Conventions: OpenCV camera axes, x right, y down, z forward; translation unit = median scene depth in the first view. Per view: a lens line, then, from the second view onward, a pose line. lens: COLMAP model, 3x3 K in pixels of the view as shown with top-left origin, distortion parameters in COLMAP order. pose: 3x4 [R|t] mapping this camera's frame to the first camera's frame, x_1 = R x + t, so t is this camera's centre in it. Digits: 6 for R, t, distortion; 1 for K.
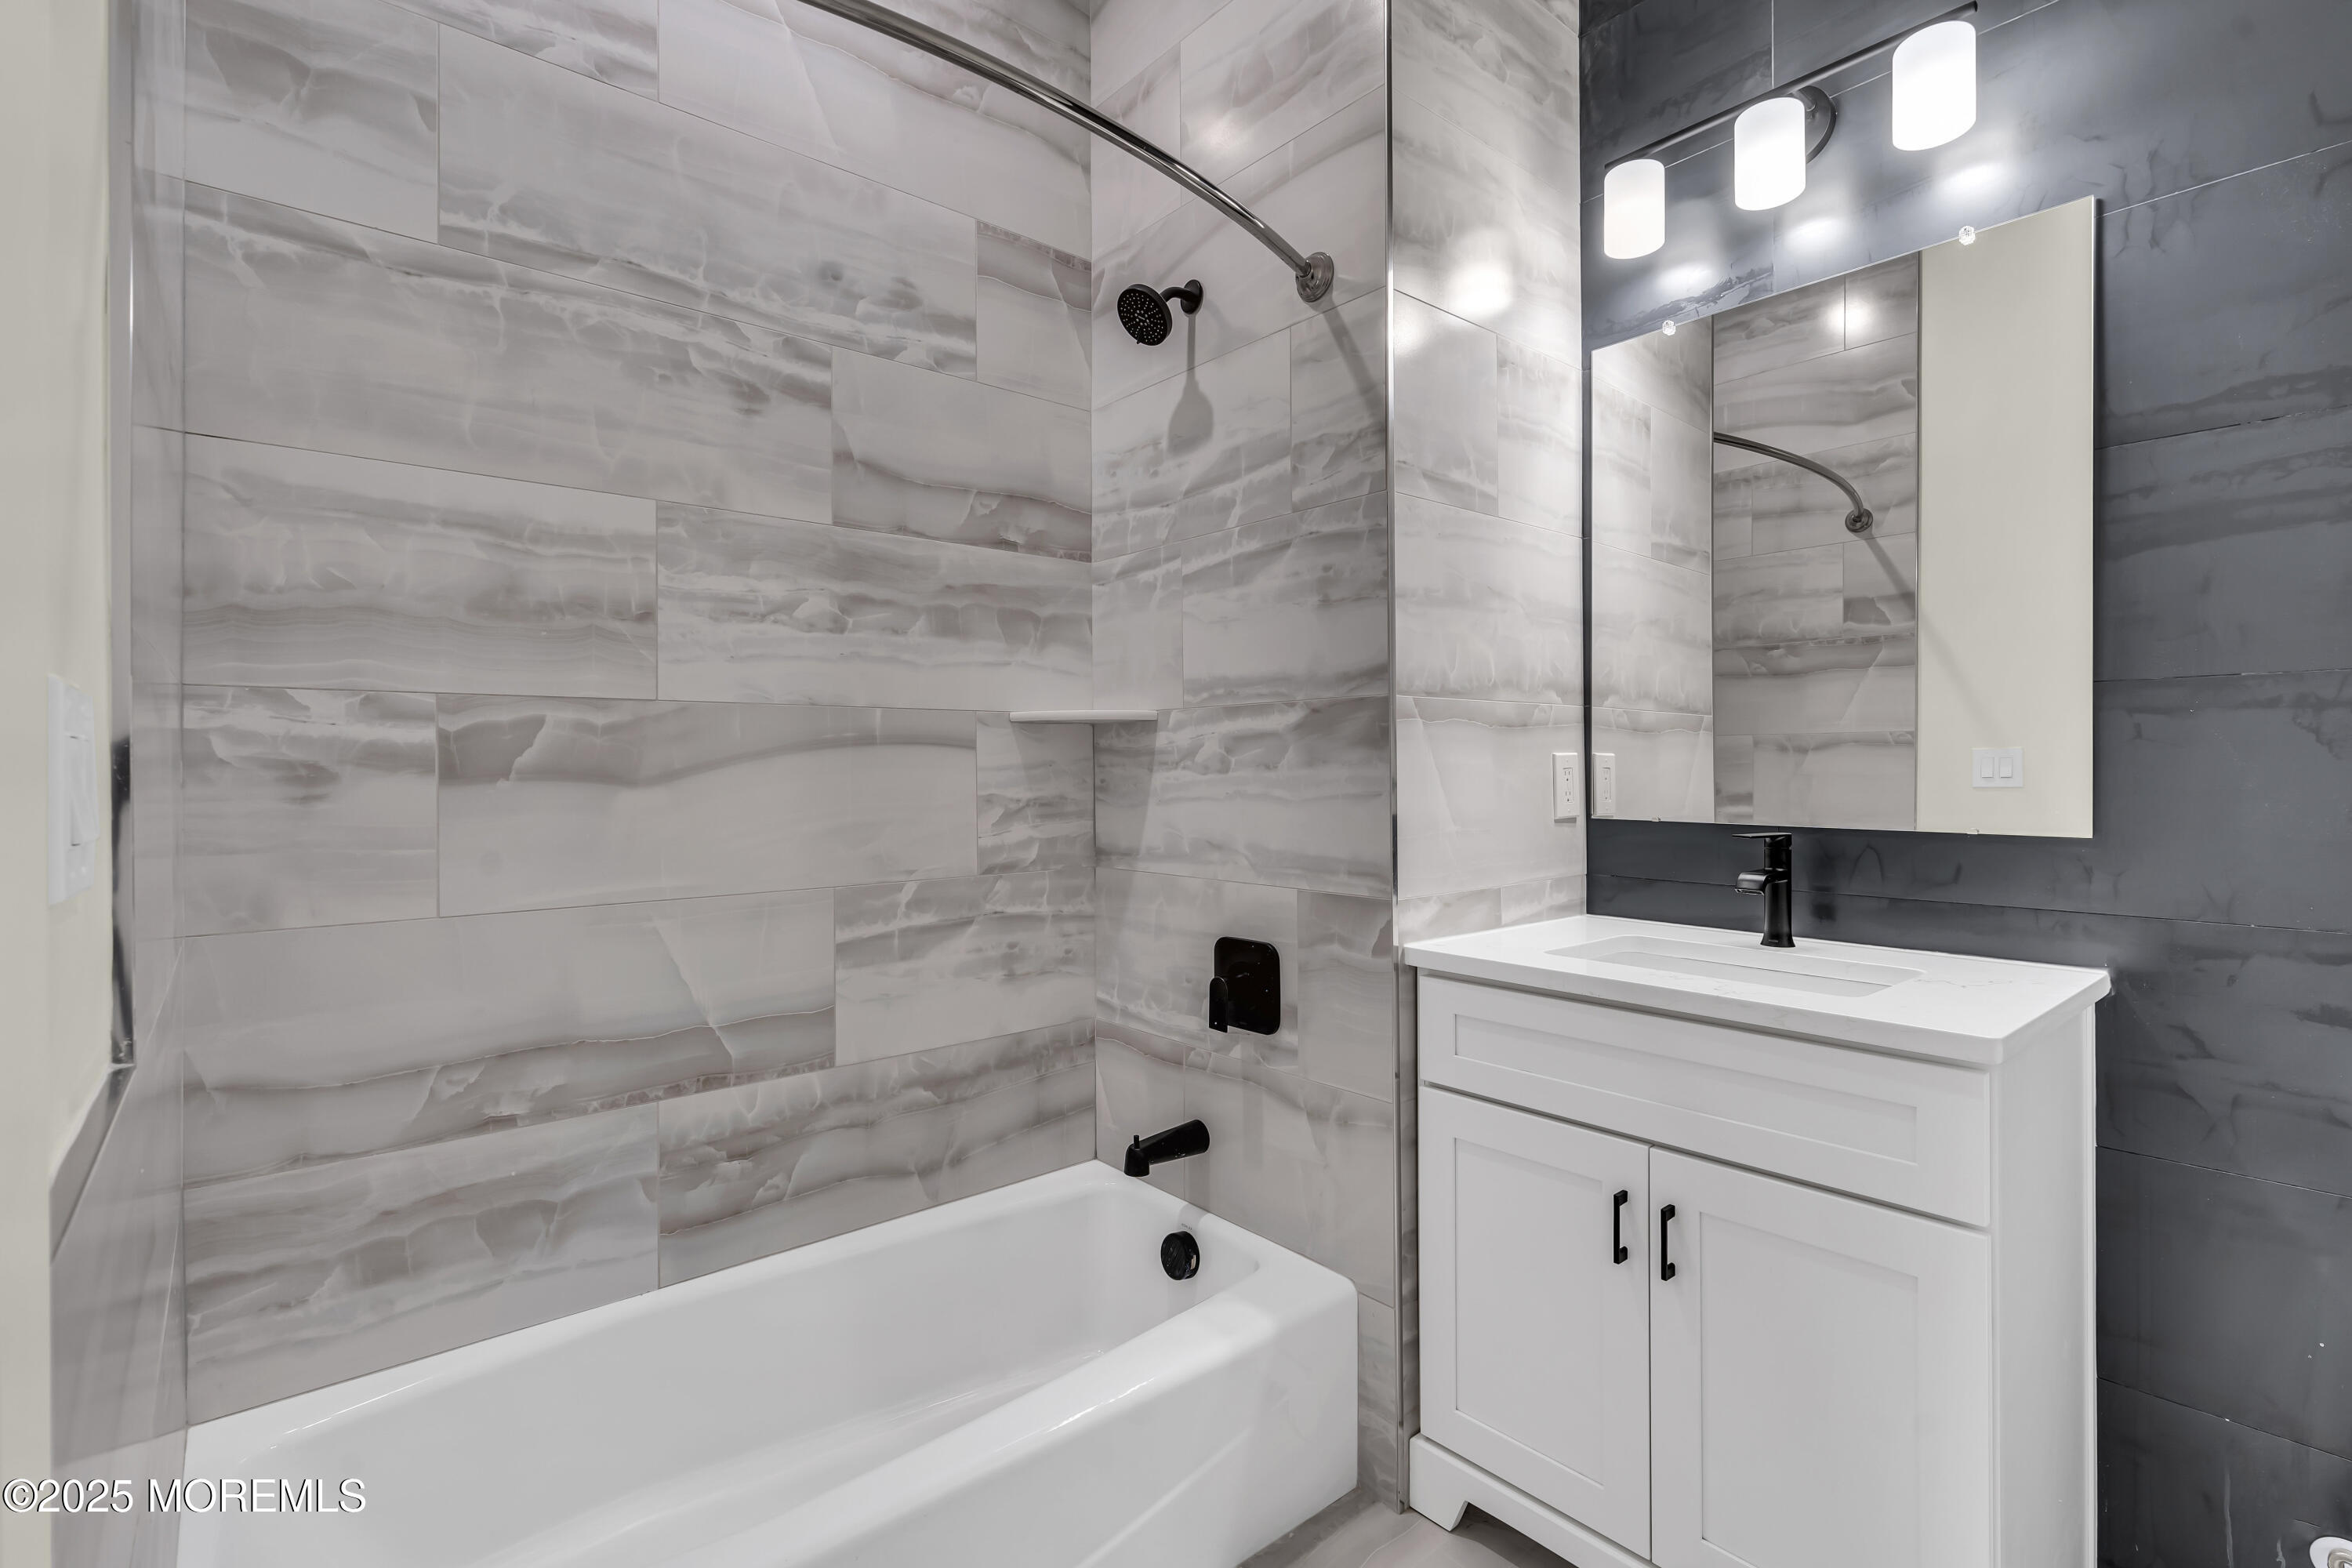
lens RADIAL K [[1081.2, 0, 1170.0], [0, 1081.2, 768.5], [0, 0, 1]] dist [-0.010025, 0.003388]
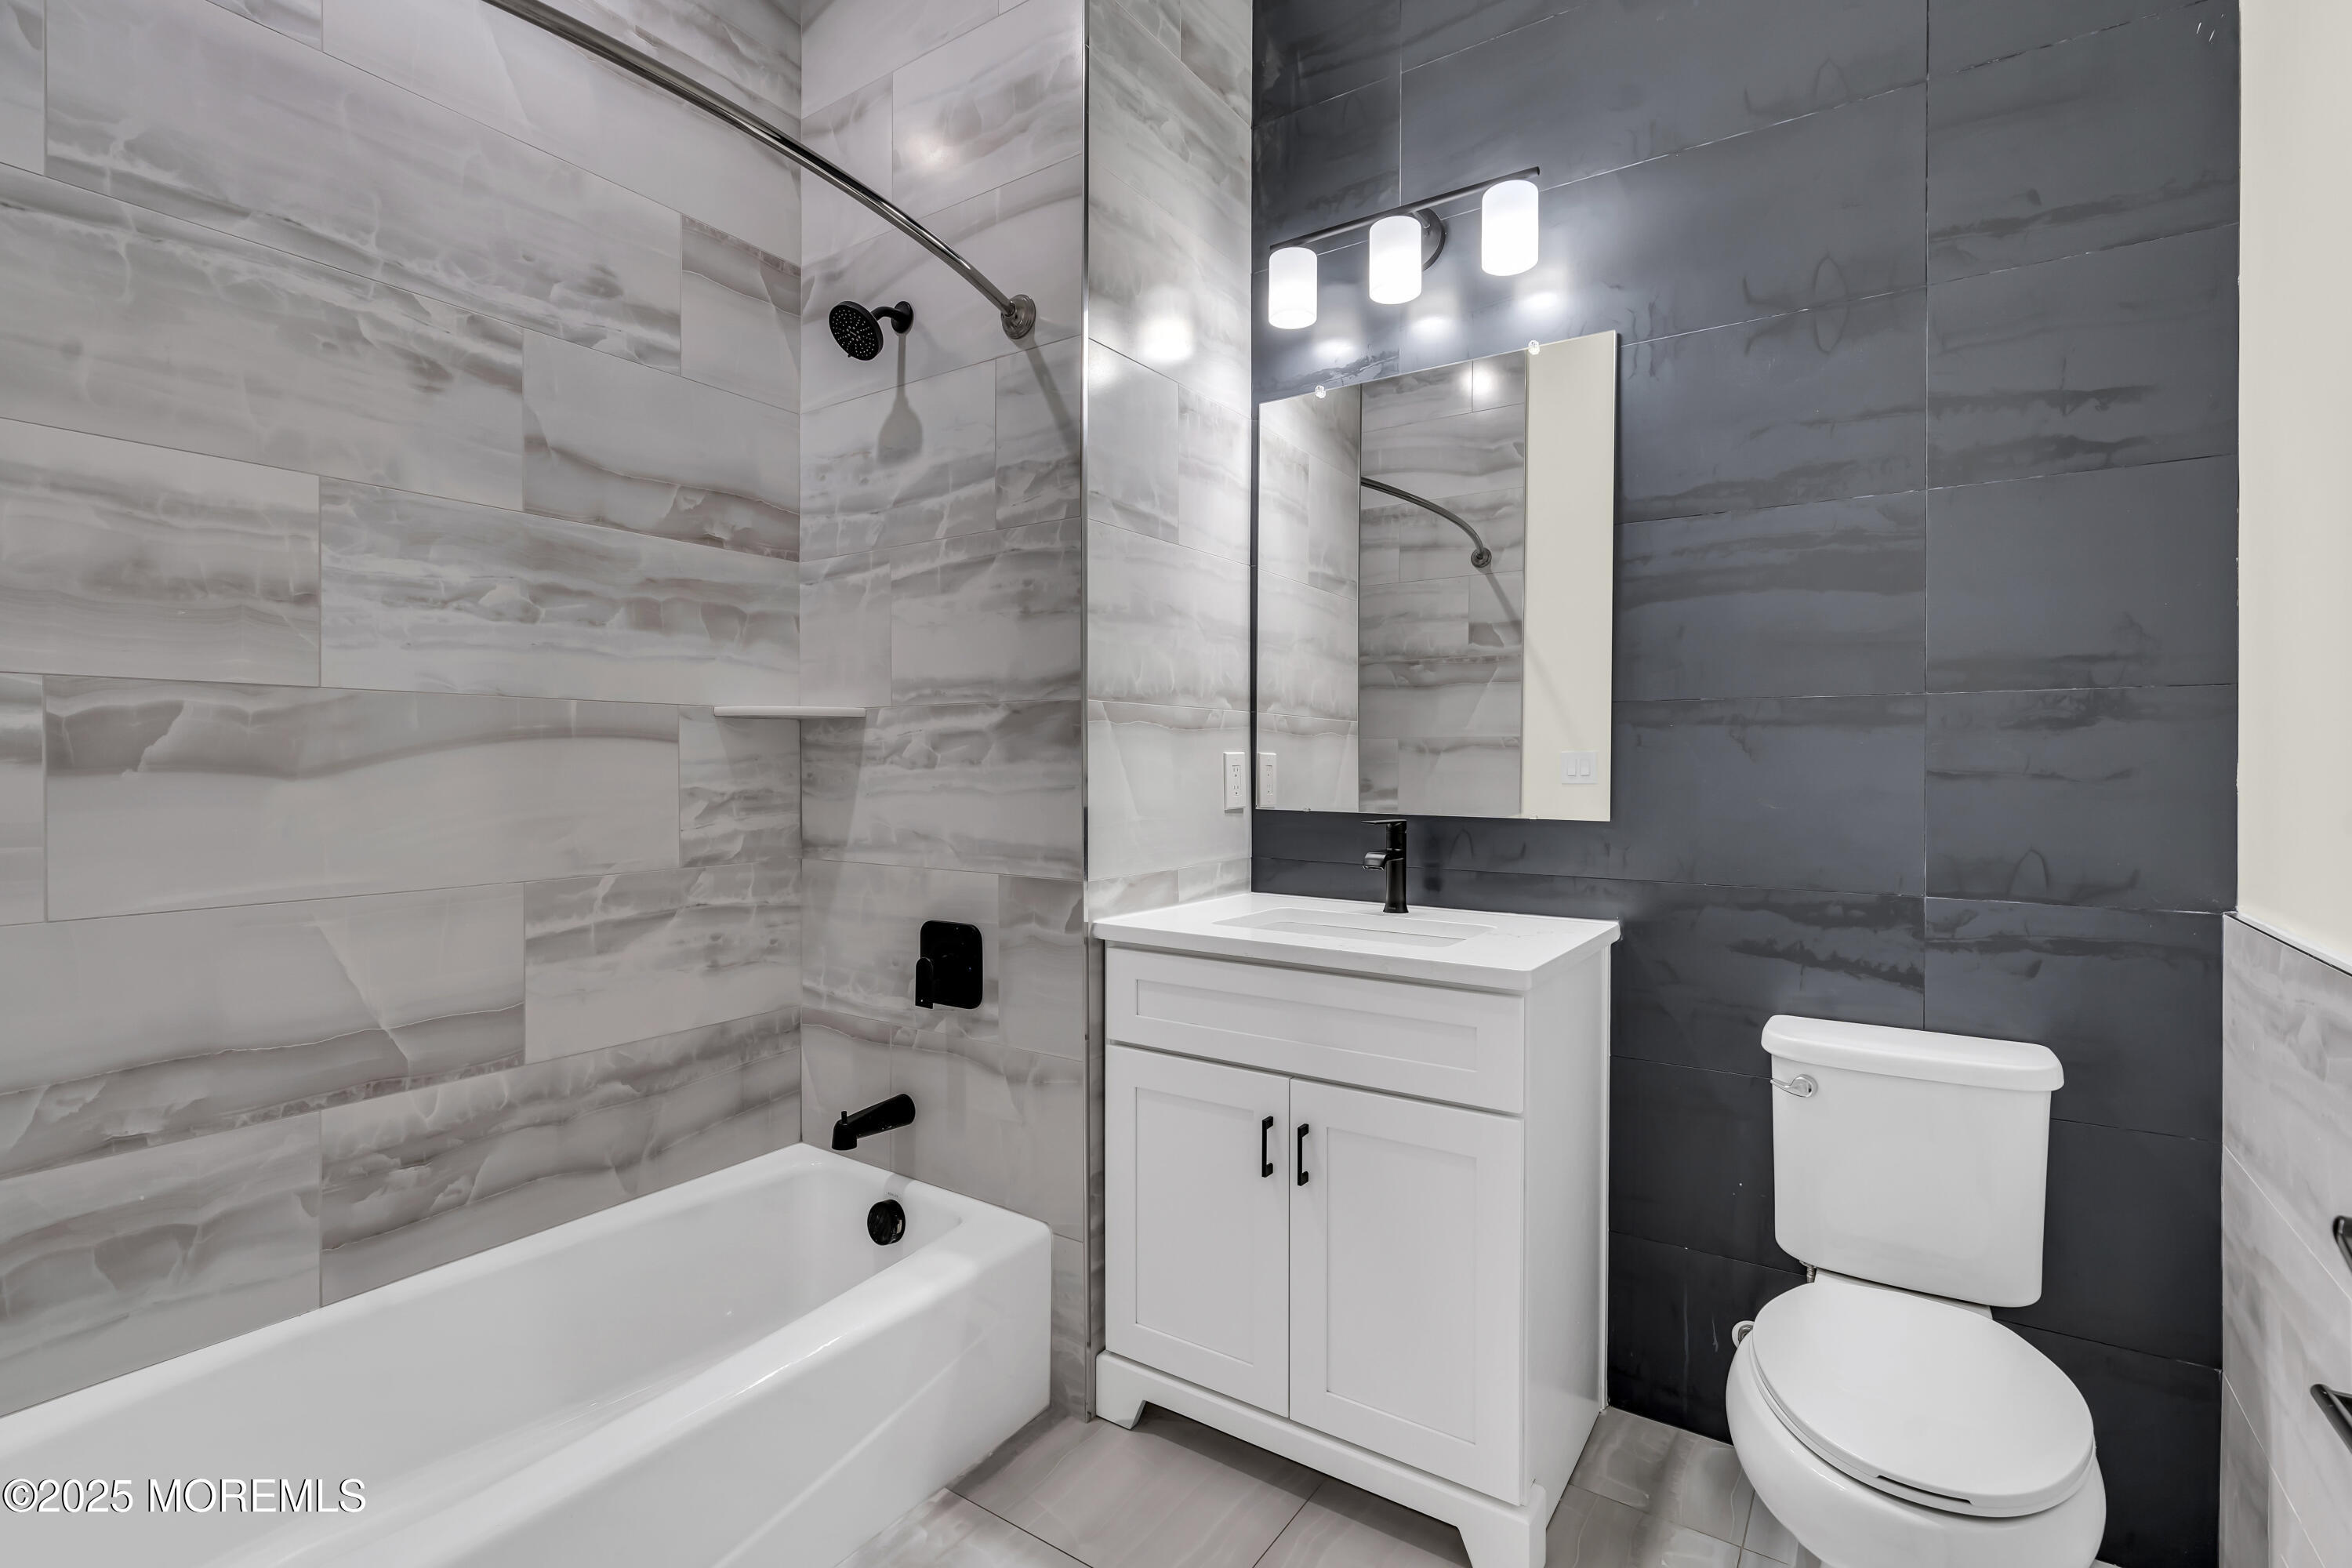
lens RADIAL K [[1081.2, 0, 1175.9], [0, 1081.2, 770.2], [0, 0, 1]] dist [-0.010025, 0.003388]
pose [[0.961833, 0.005214, 0.273589, -0.010281], [-0.006479, 0.999972, 0.003720, 0.001009], [-0.273562, -0.005351, 0.961840, -0.106689]]
